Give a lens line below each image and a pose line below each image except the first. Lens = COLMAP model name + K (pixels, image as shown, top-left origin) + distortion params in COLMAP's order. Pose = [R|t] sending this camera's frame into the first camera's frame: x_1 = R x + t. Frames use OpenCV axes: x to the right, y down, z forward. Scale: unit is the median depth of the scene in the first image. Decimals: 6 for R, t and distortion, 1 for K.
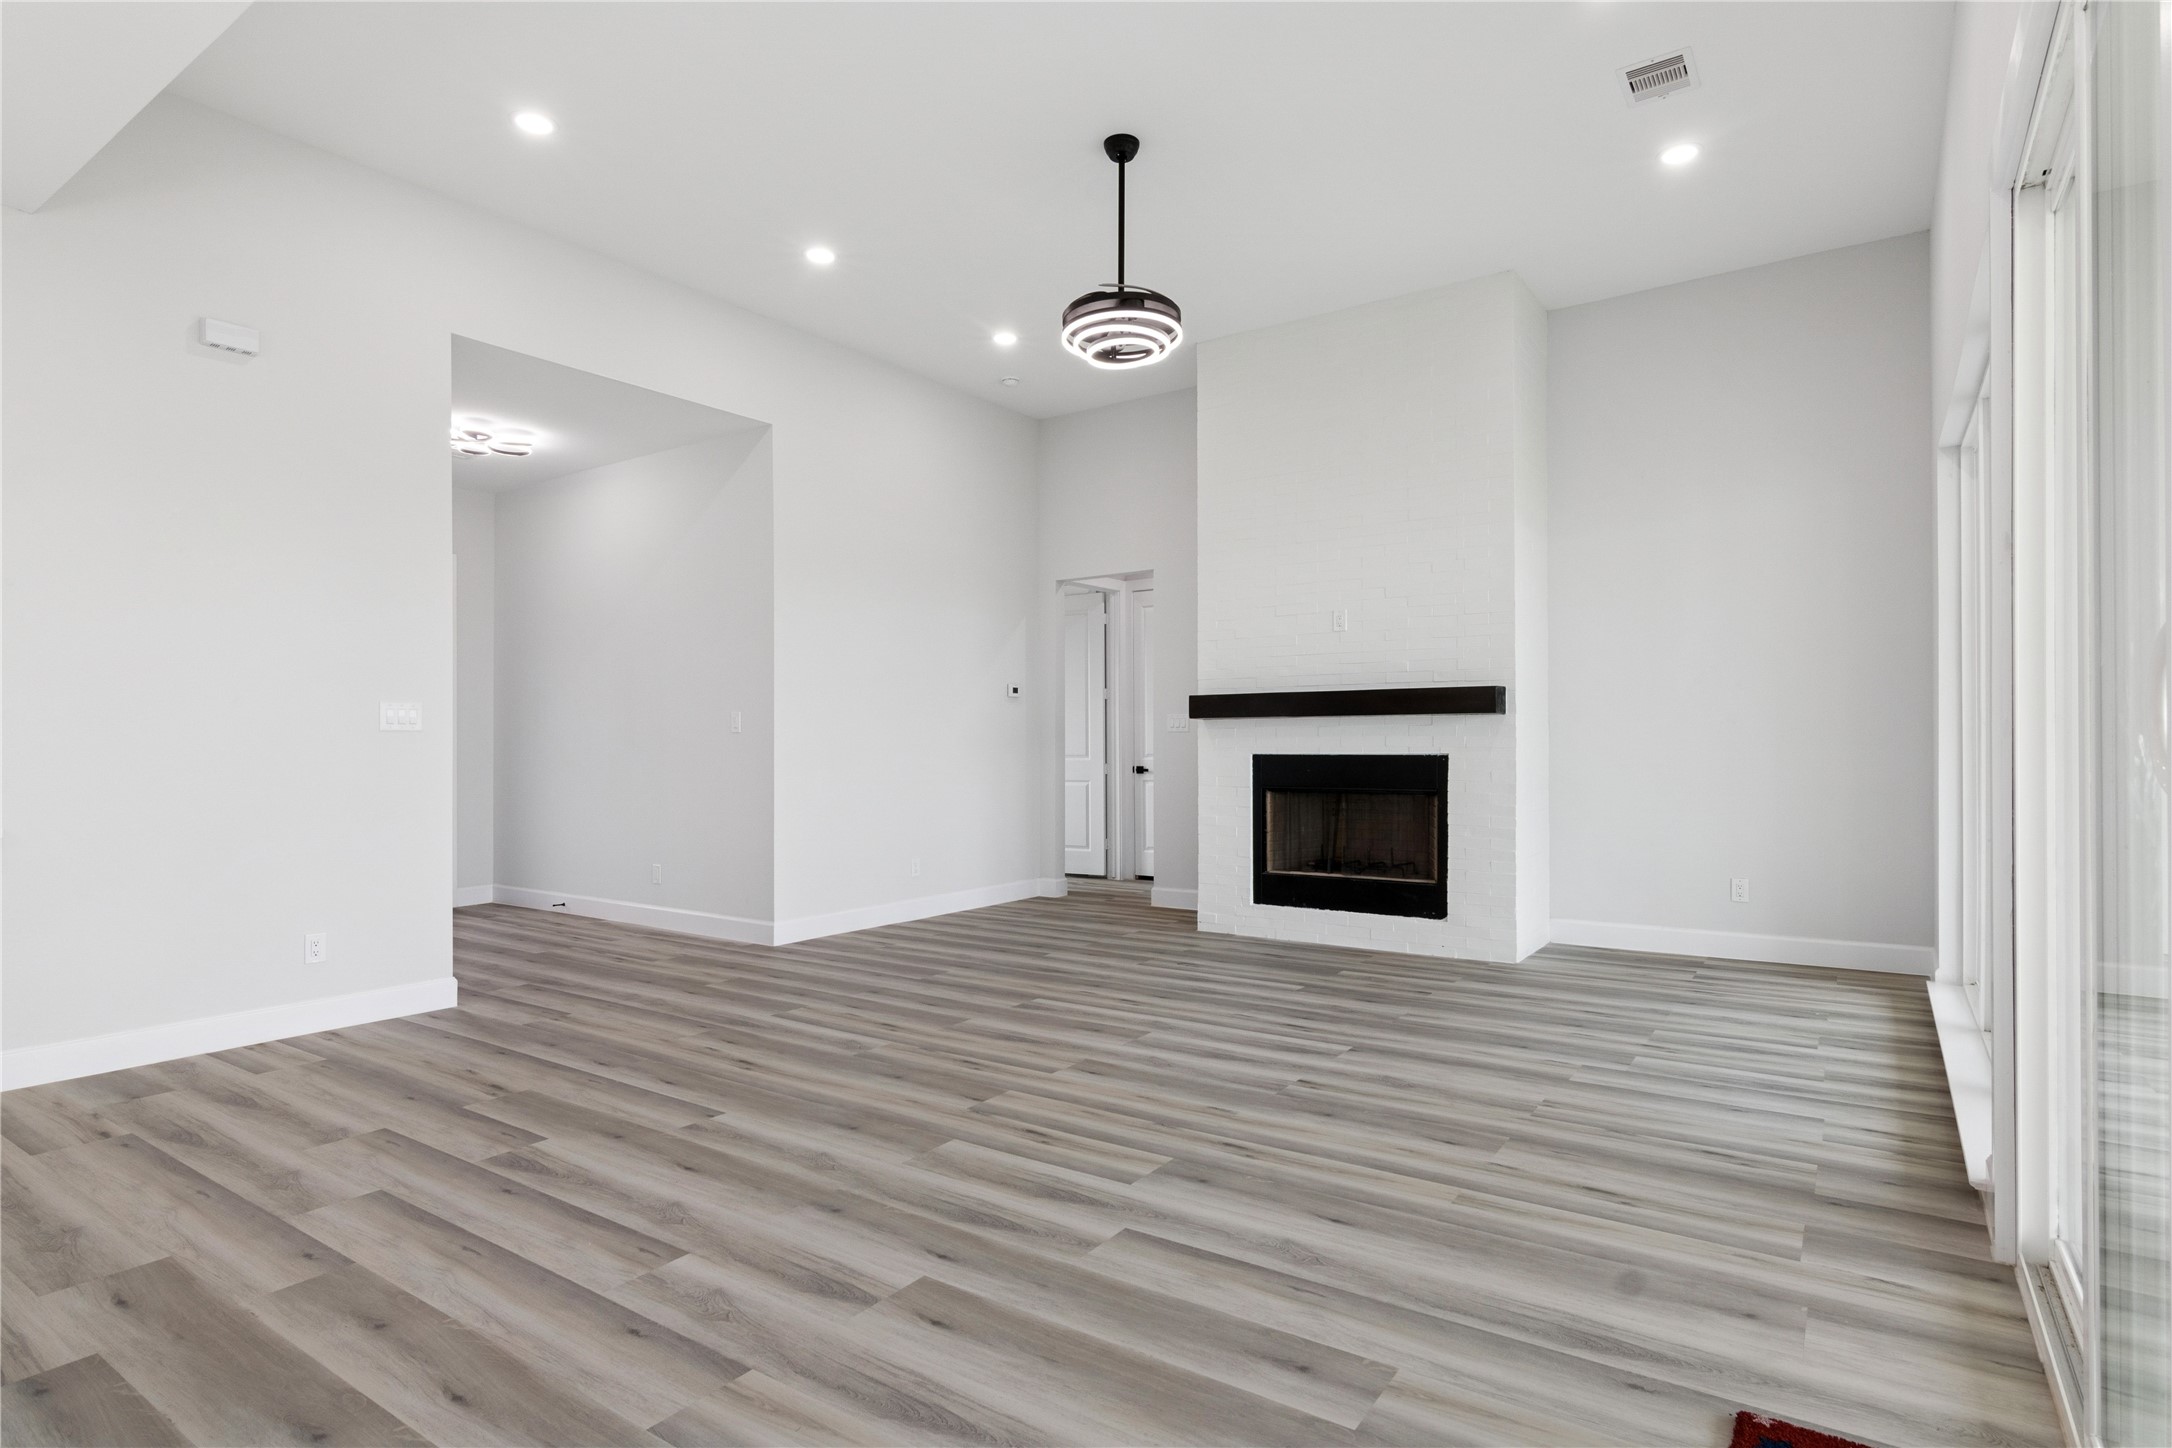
lens RADIAL K [[1123.9, 0, 1091.8], [0, 1123.9, 721.9], [0, 0, 1]] dist [-0.006191, 0.000427]
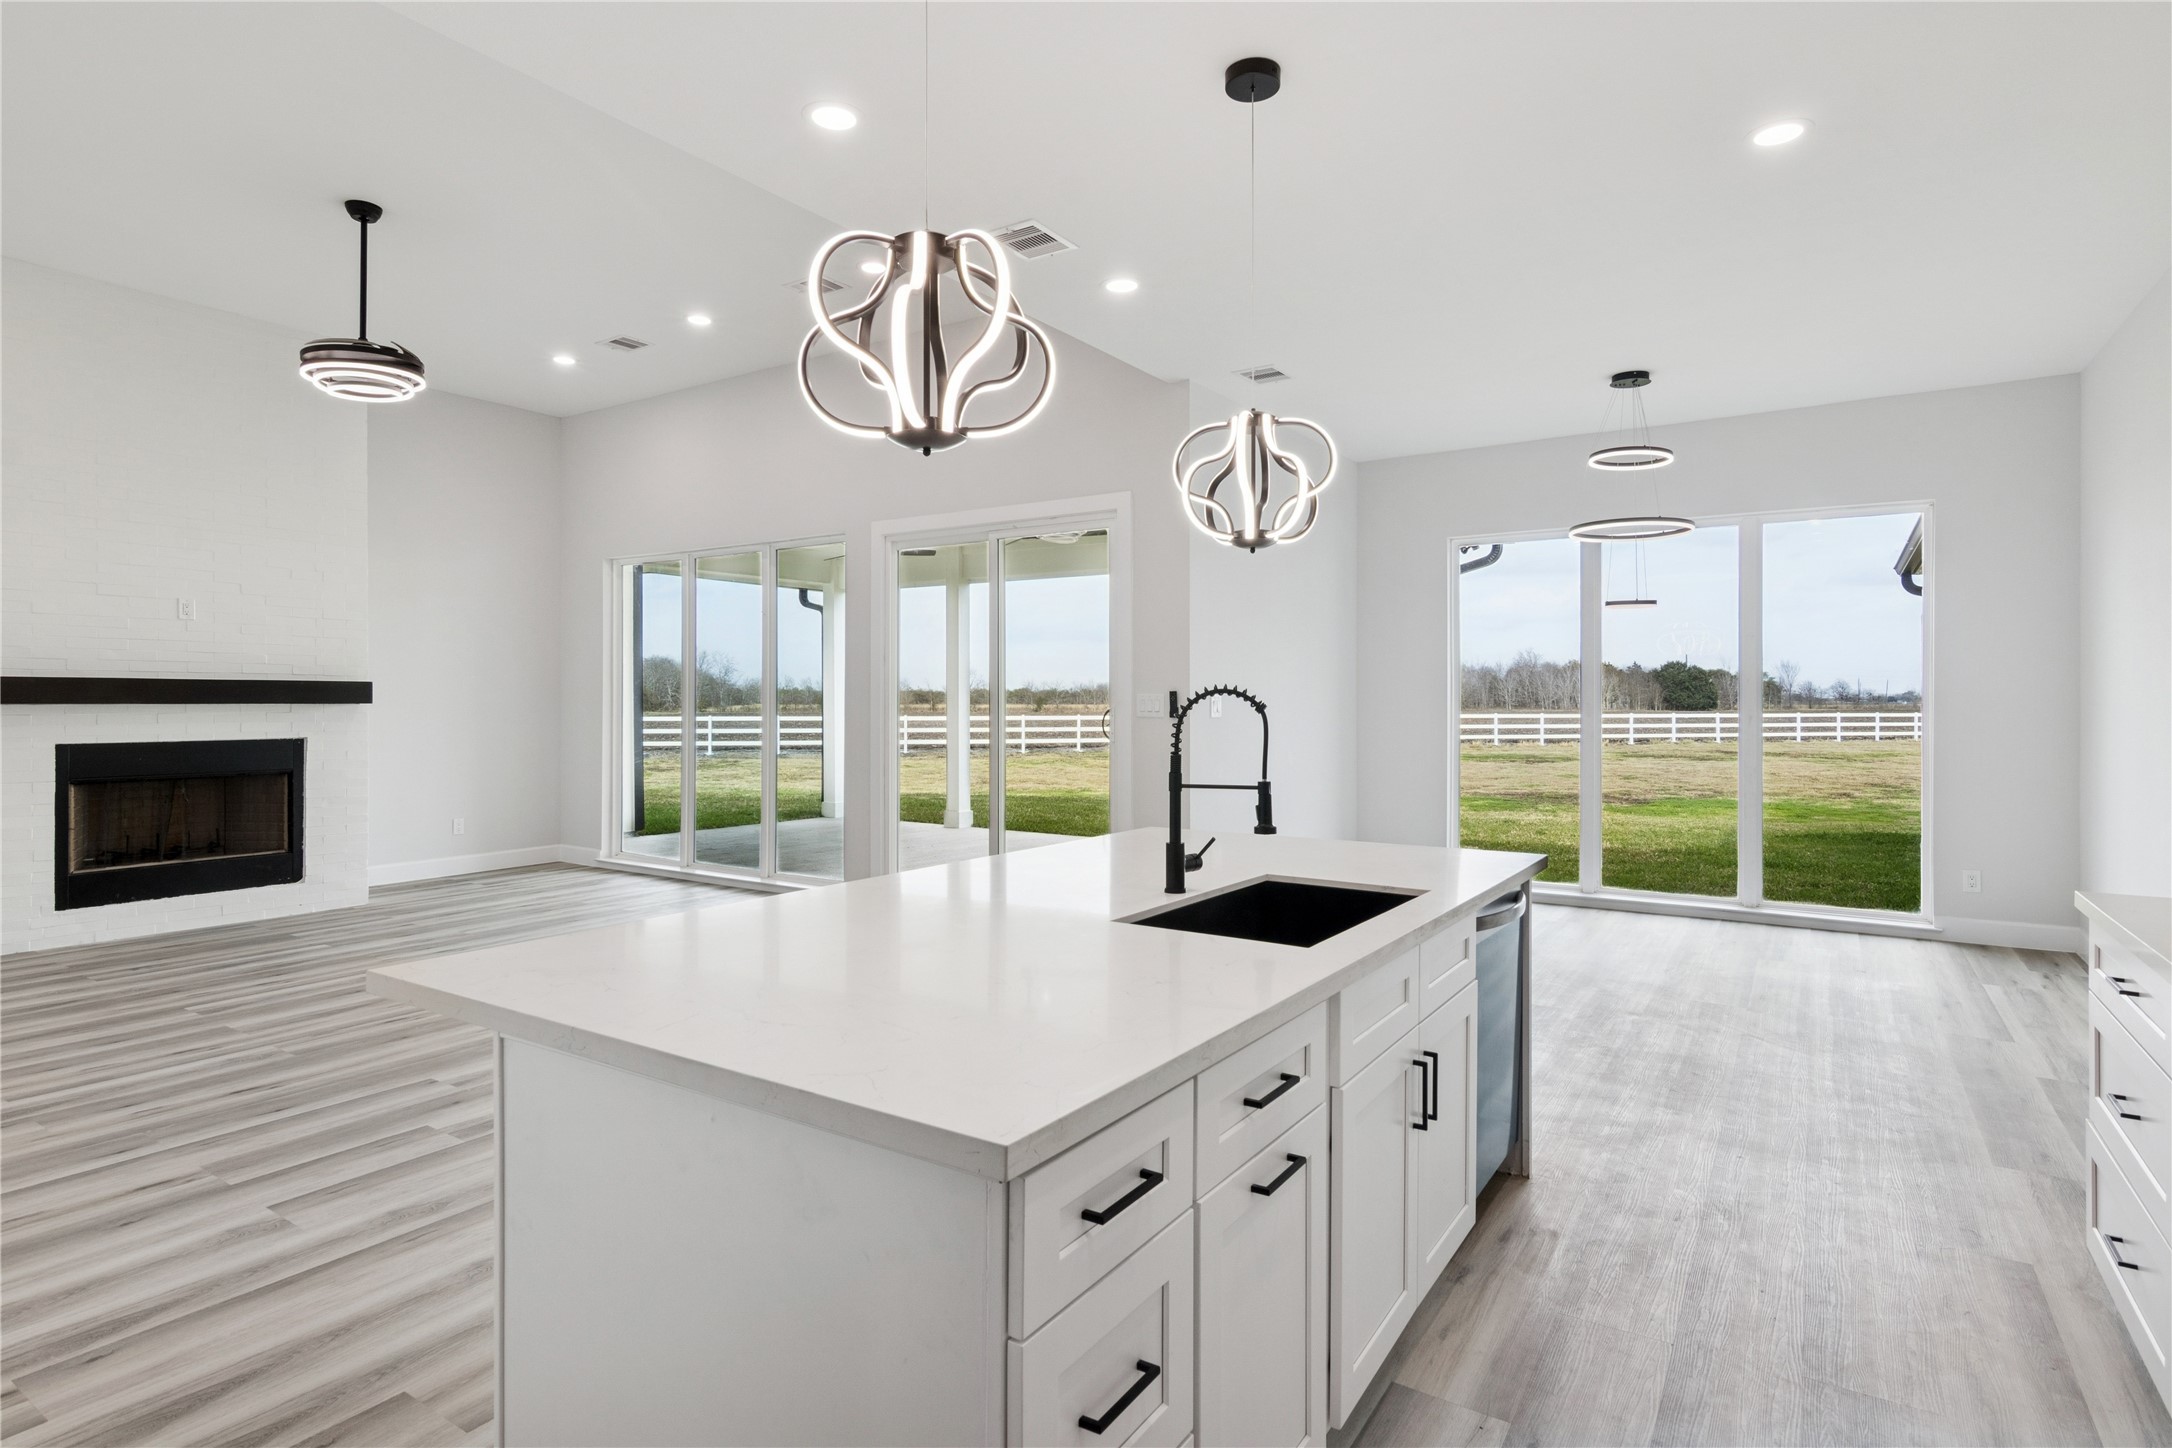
lens RADIAL K [[1123.9, 0, 1087.3], [0, 1123.9, 715.9], [0, 0, 1]] dist [-0.006191, 0.000427]
pose [[-0.024237, -0.008837, 0.999667, -0.910009], [-0.019632, 0.999772, 0.008362, -0.020470], [-0.999513, -0.019423, -0.024405, 0.241441]]
